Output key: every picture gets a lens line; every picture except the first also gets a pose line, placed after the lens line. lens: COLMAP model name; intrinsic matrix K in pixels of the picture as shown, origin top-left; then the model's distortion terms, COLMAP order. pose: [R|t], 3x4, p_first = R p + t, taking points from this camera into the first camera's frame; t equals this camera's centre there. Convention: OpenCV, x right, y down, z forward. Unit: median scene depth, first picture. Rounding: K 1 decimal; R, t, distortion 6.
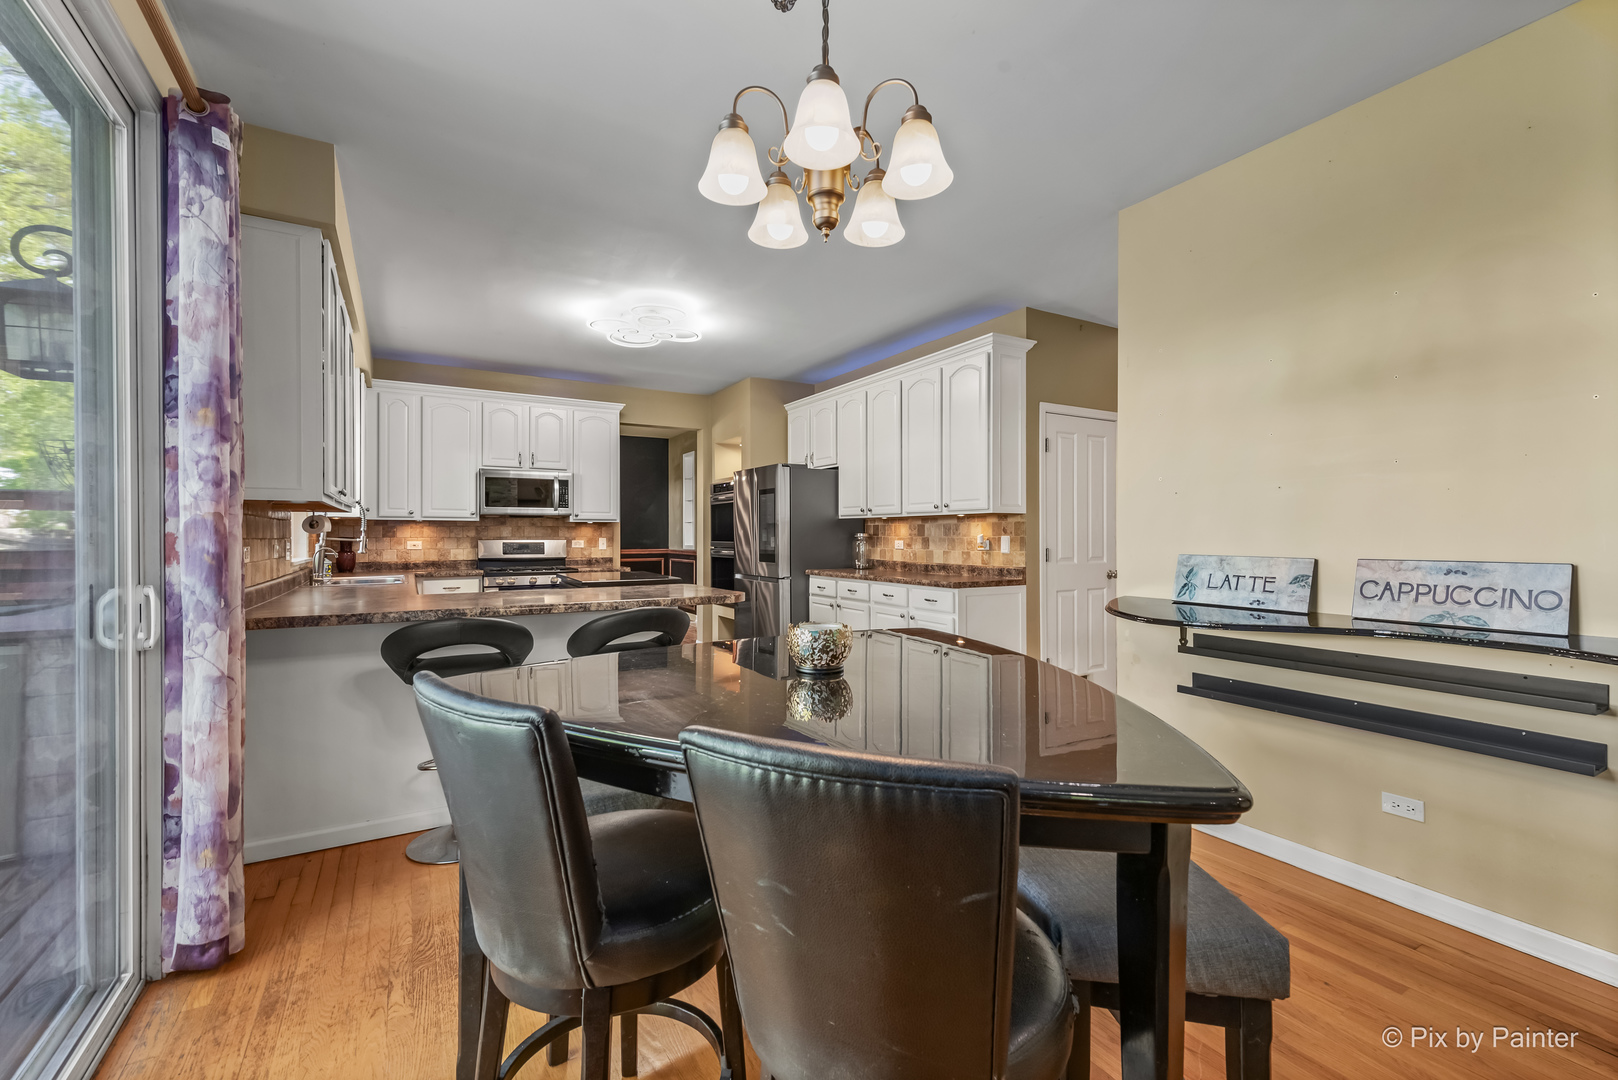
lens RADIAL K [[703.1, 0, 797.4], [0, 703.1, 535.6], [0, 0, 1]] dist [0.032926, -0.000003]
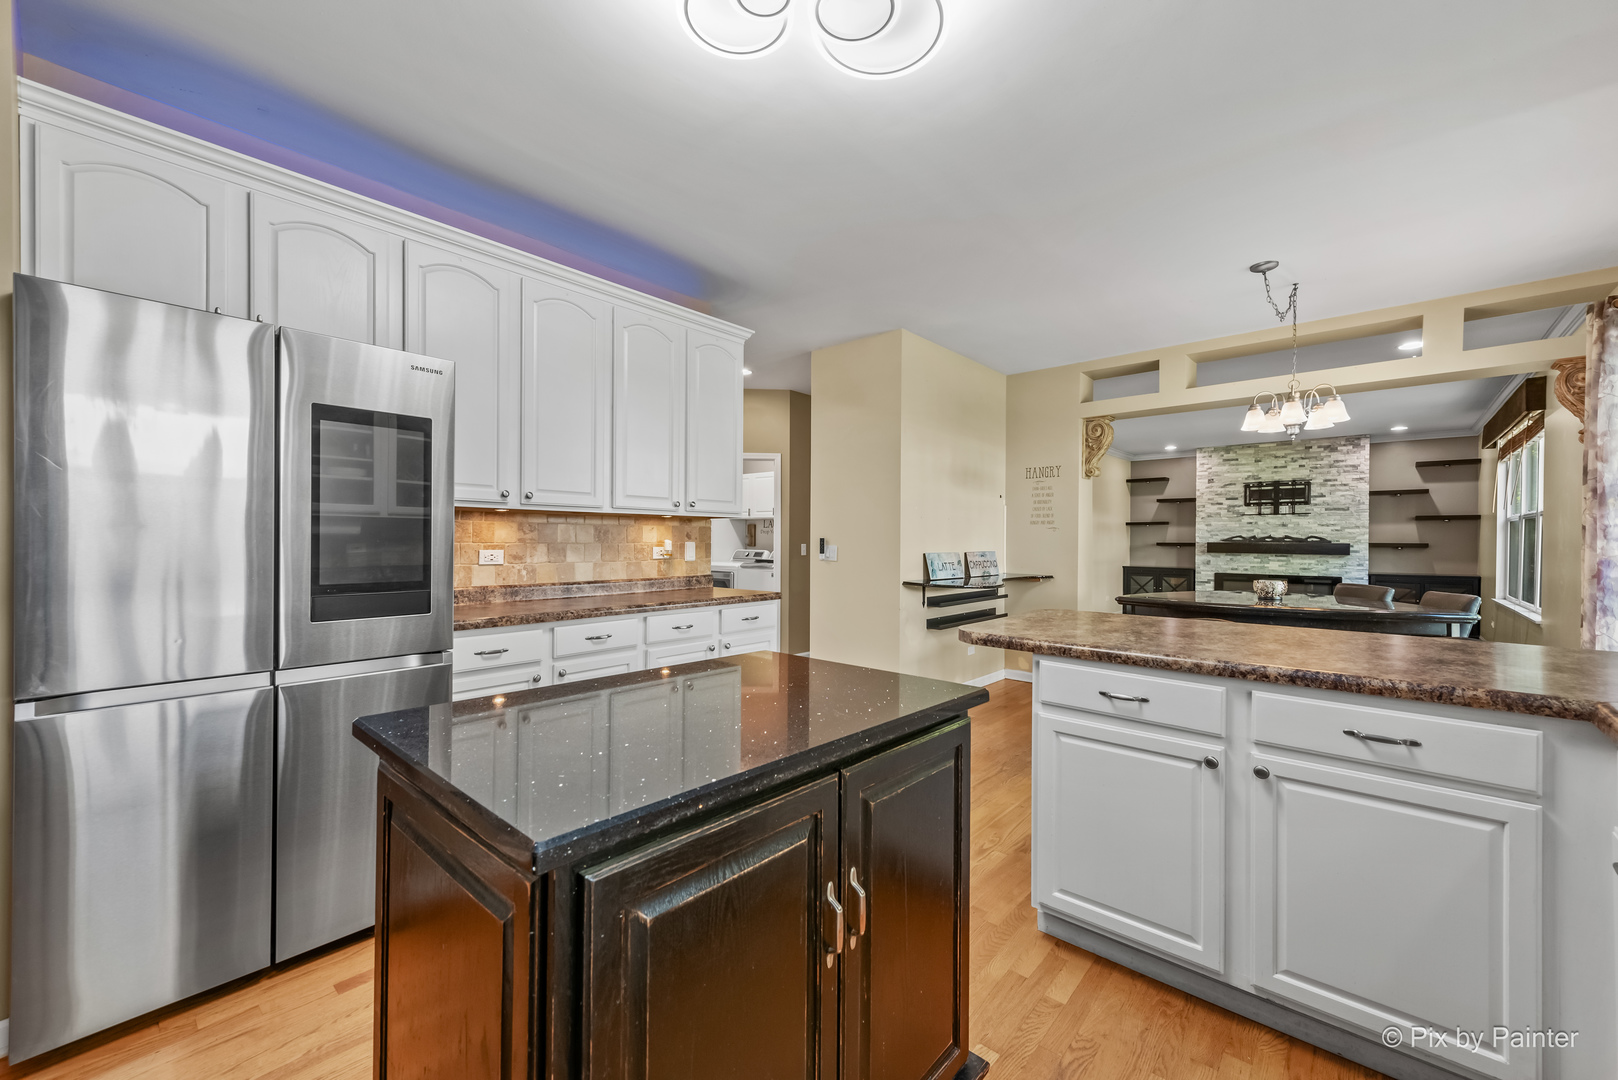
lens RADIAL K [[642.9, 0, 808.5], [0, 642.9, 546.8], [0, 0, 1]] dist [0.012685, -0.001059]
pose [[-0.334673, -0.010693, 0.942274, -0.416996], [-0.002435, 0.999942, 0.010482, -0.001719], [-0.942331, 0.001213, -0.334680, 0.886615]]
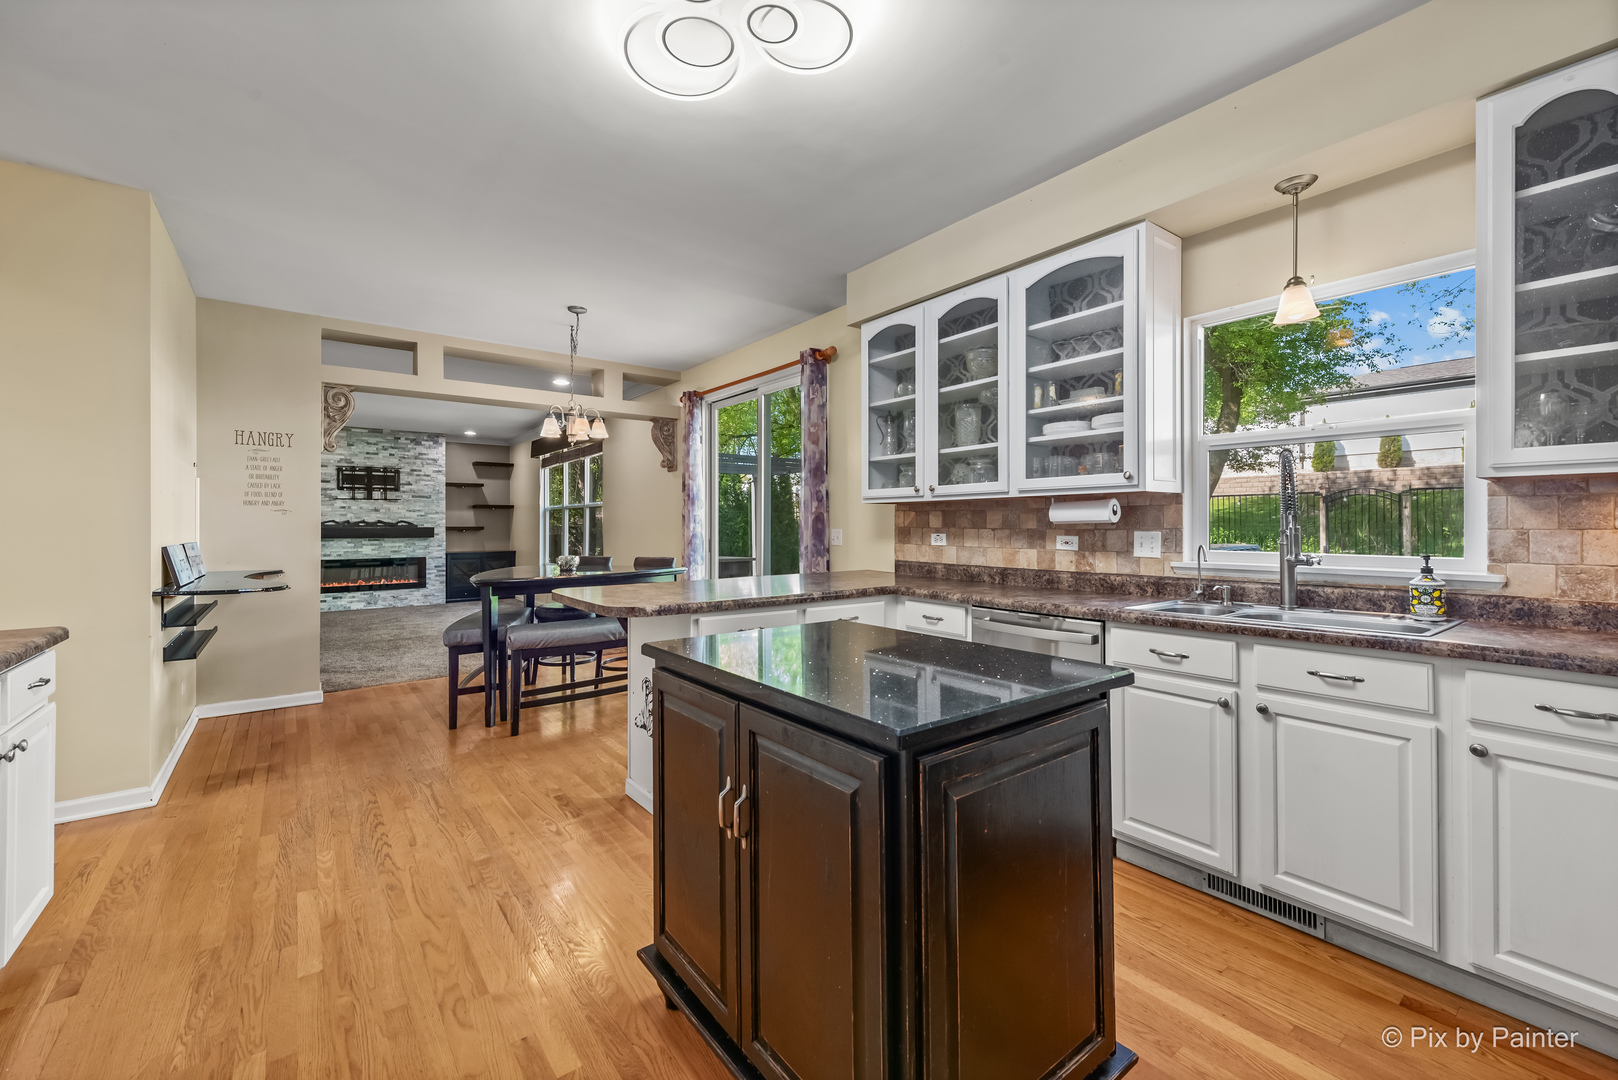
lens RADIAL K [[642.9, 0, 816.3], [0, 642.9, 517.6], [0, 0, 1]] dist [0.012685, -0.001059]
pose [[-0.986846, 0.002692, -0.161641, -0.158321], [0.004212, 0.999950, -0.009060, -0.001898], [0.161609, -0.009622, -0.986808, 1.072029]]
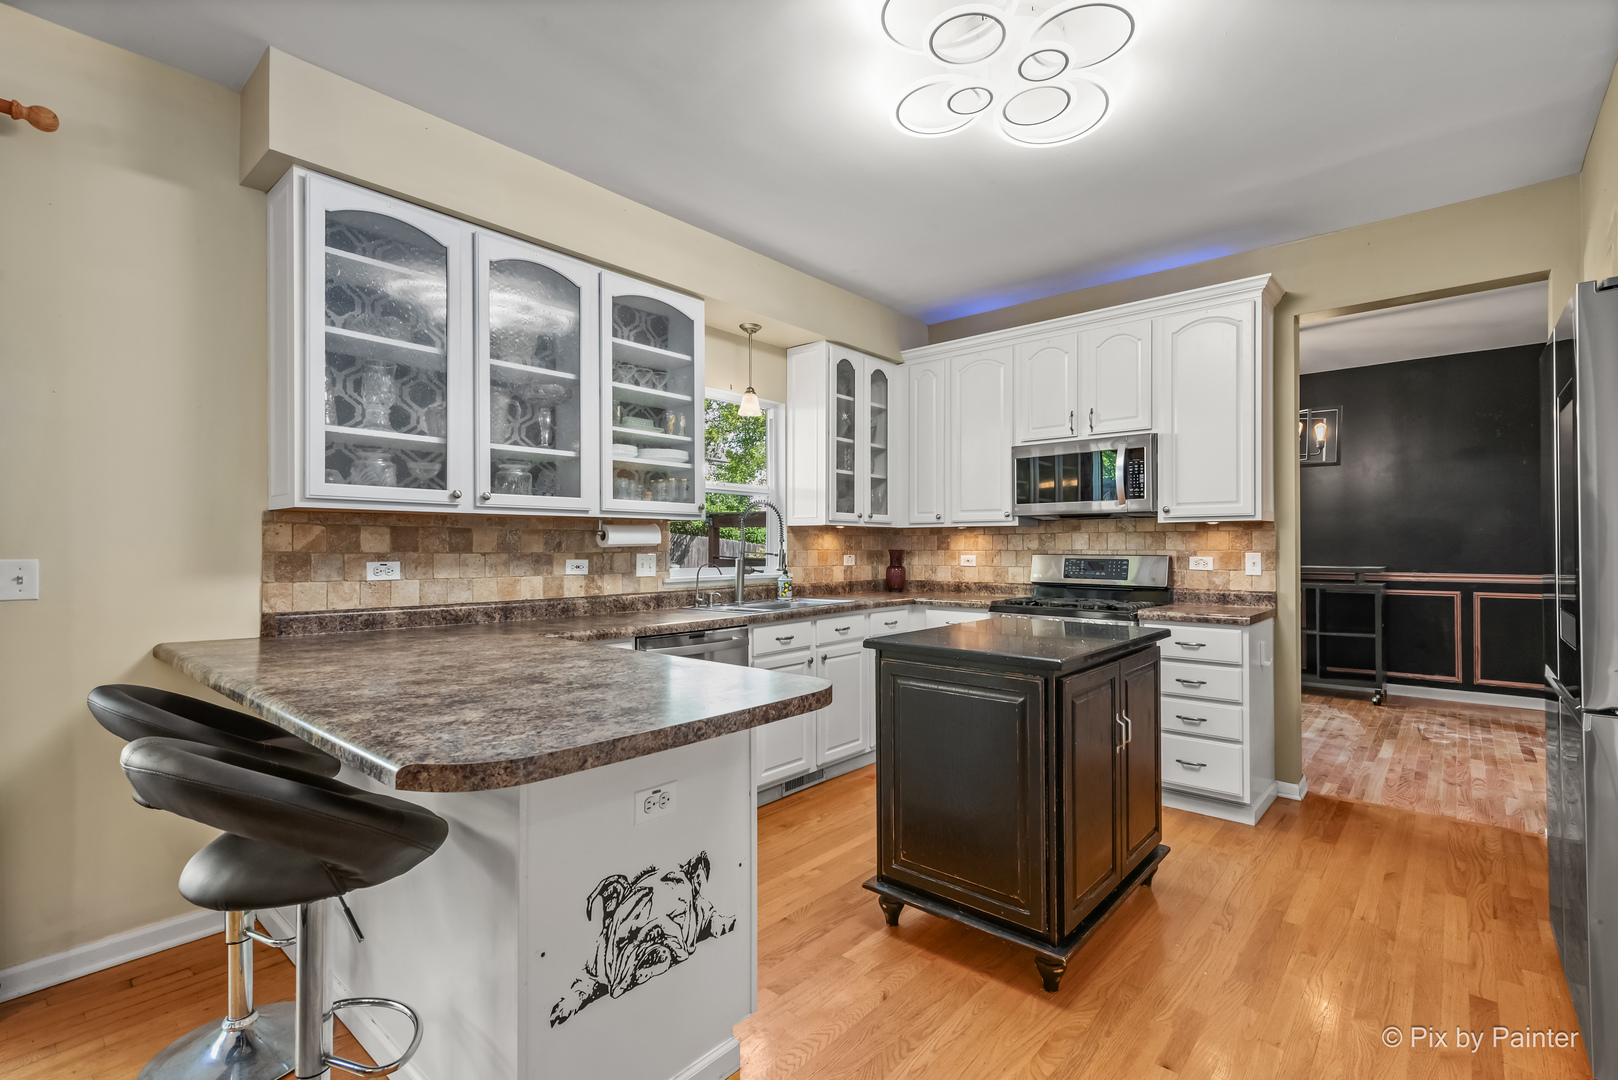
lens RADIAL K [[728.4, 0, 801.1], [0, 728.4, 542.3], [0, 0, 1]] dist [0.001756, -0.000056]
pose [[0.326364, -0.005184, -0.945230, 0.129454], [-0.000147, 0.999985, -0.005536, -0.001204], [0.945244, 0.001946, 0.326358, 0.590071]]
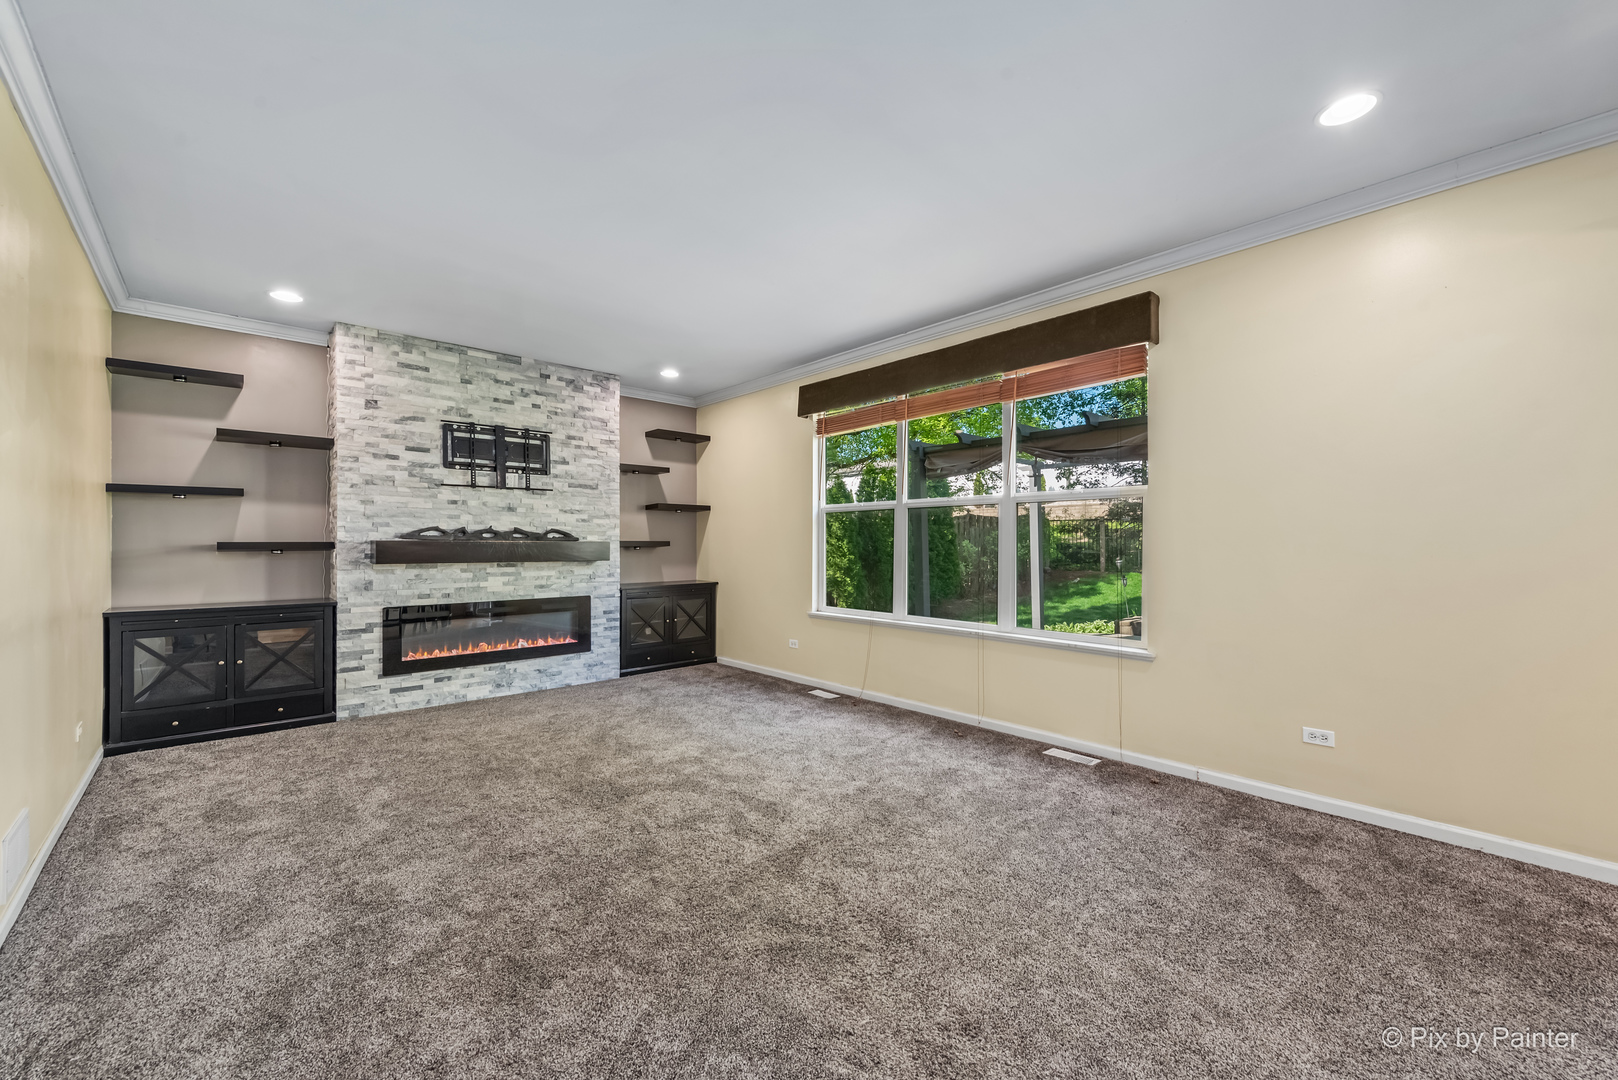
lens RADIAL K [[642.9, 0, 818.0], [0, 642.9, 544.2], [0, 0, 1]] dist [0.012685, -0.001059]
pose [[-0.971882, -0.002642, -0.235453, 0.483783], [-0.005153, 0.999936, 0.010048, -0.004151], [0.235411, 0.010979, -0.971834, 0.203996]]
